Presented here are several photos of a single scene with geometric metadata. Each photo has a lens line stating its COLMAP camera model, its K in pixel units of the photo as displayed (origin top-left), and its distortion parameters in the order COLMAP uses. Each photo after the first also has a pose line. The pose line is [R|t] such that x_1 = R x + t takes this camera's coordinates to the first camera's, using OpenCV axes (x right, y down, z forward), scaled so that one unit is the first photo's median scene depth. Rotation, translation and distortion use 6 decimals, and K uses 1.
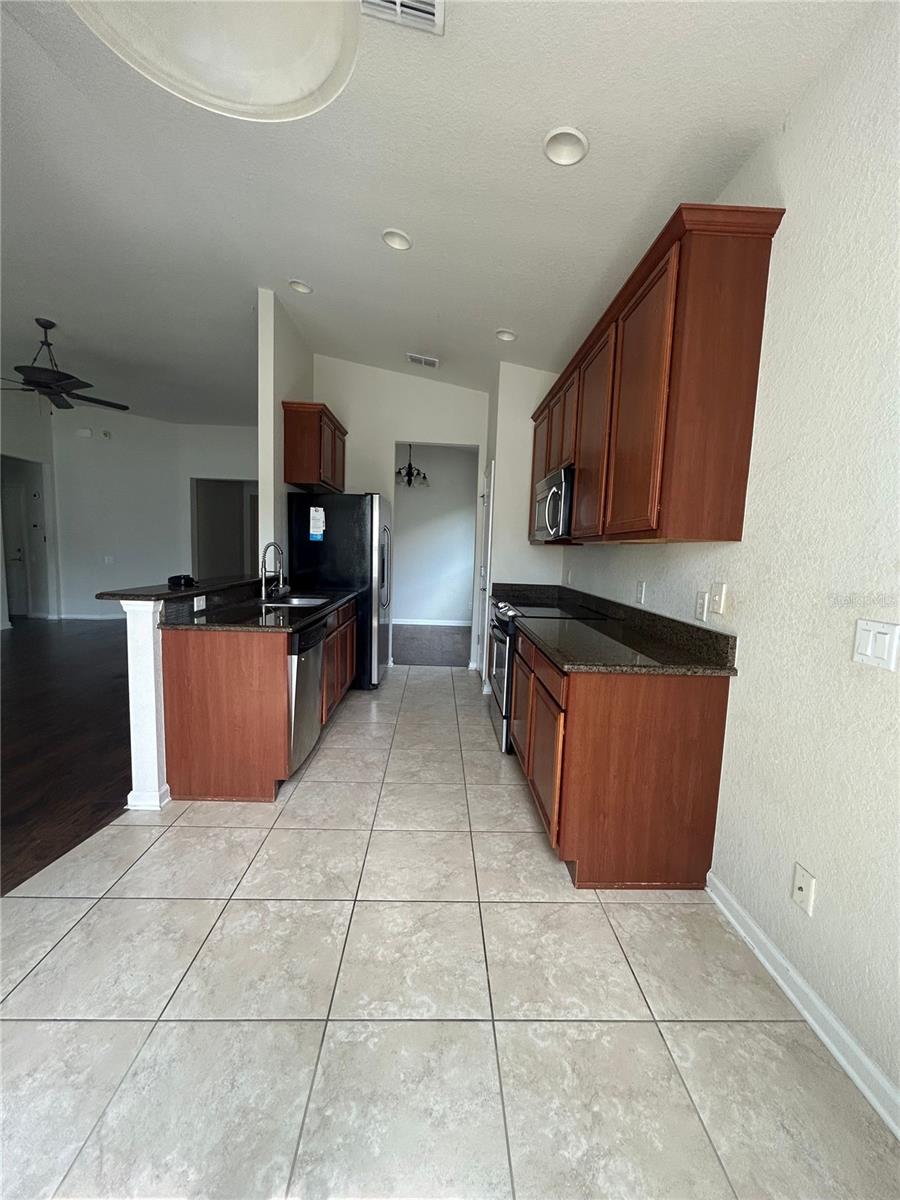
lens RADIAL K [[485.5, 0, 454.5], [0, 485.5, 598.4], [0, 0, 1]] dist [0.009189, 0.000153]
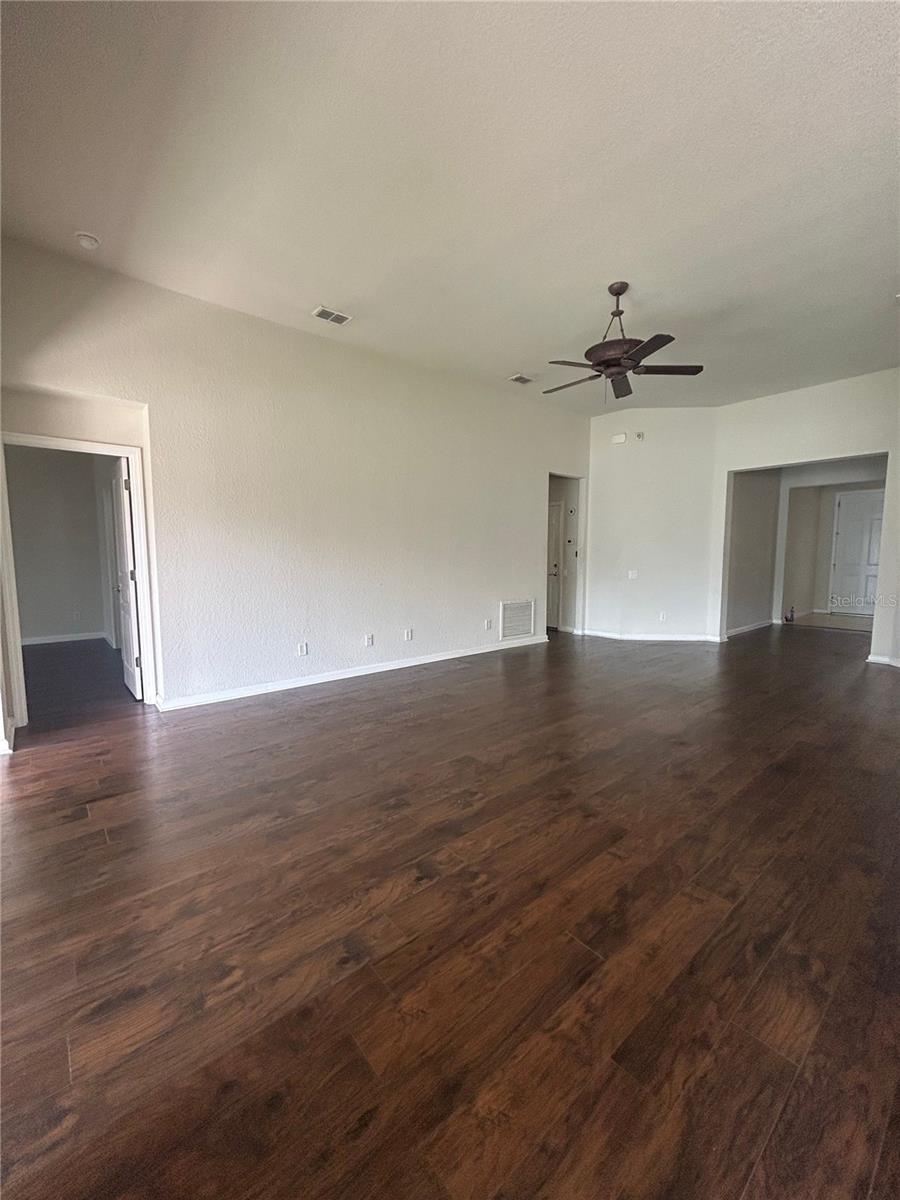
lens RADIAL K [[485.5, 0, 451.8], [0, 485.5, 601.4], [0, 0, 1]] dist [0.009189, 0.000153]
pose [[0.622050, 0.044239, -0.781727, -0.211827], [-0.061026, 0.998105, 0.007923, -0.016392], [0.780596, 0.042777, 0.623570, 0.180234]]
